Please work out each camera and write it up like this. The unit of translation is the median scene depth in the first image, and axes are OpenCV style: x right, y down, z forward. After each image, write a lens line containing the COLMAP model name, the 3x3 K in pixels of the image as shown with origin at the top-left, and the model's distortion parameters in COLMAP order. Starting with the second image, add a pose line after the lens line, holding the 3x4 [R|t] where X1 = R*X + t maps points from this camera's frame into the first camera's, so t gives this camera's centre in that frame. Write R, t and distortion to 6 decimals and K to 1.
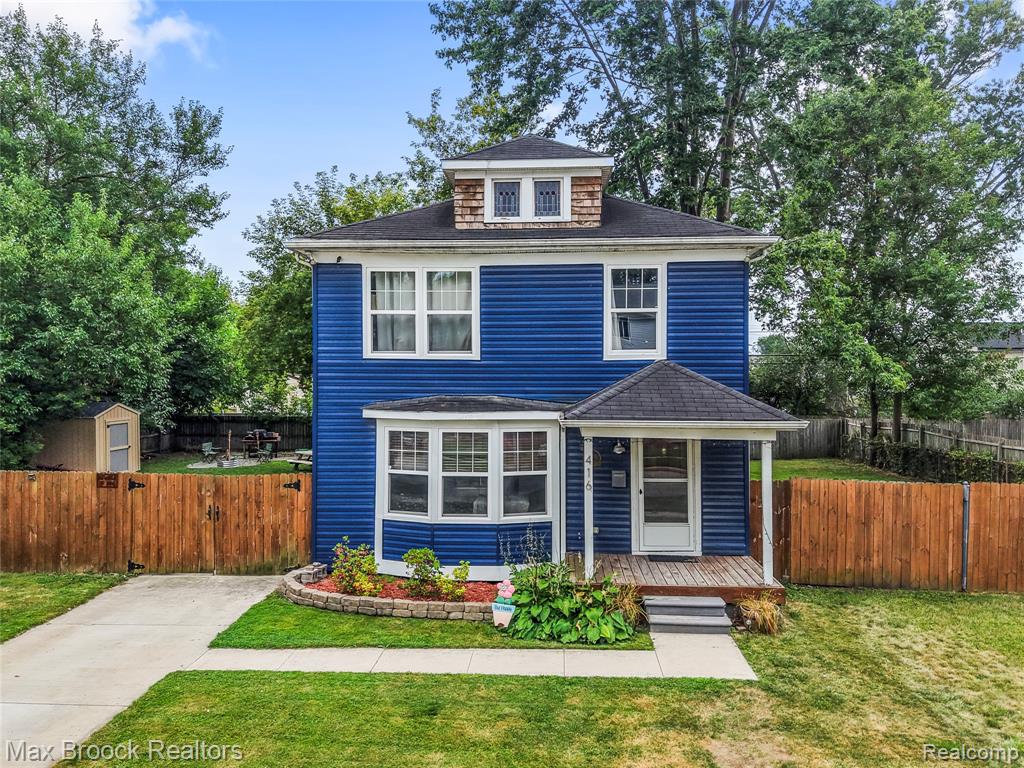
lens RADIAL K [[752.5, 0, 511.8], [0, 752.5, 362.7], [0, 0, 1]] dist [0.044075, -0.067181]
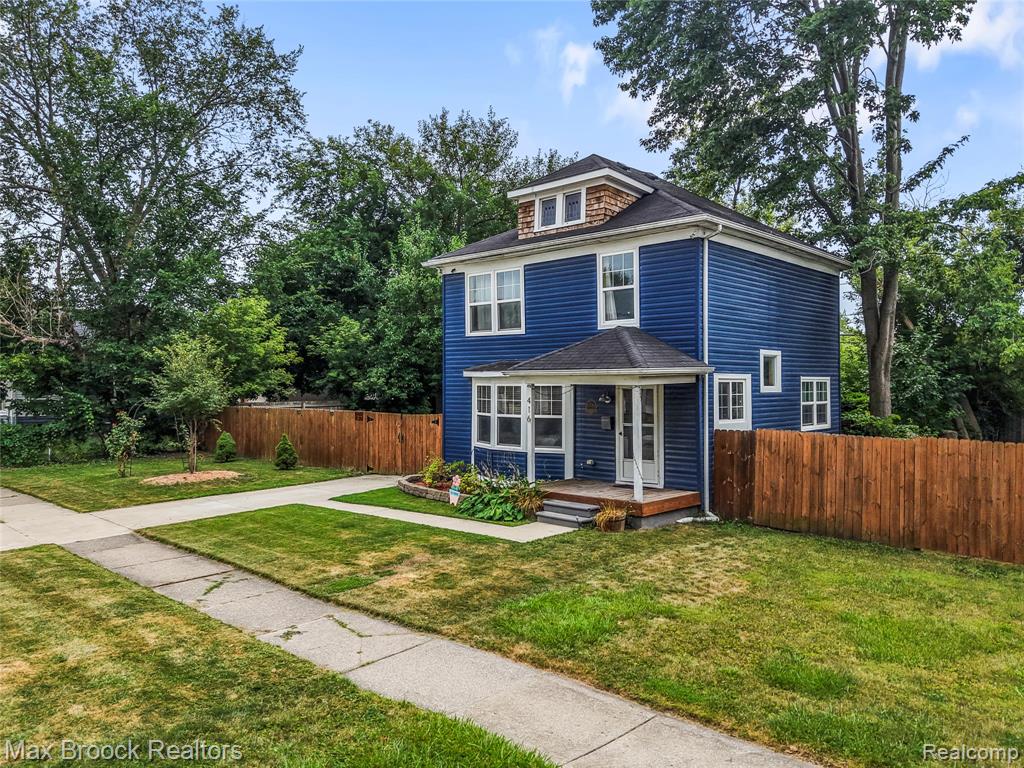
lens RADIAL K [[752.5, 0, 511.8], [0, 752.5, 362.7], [0, 0, 1]] dist [0.044075, -0.067181]
pose [[0.770826, -0.021097, -0.636696, 0.805927], [0.019799, 0.999762, -0.009157, 0.060619], [0.636738, -0.005547, 0.771060, -0.069804]]
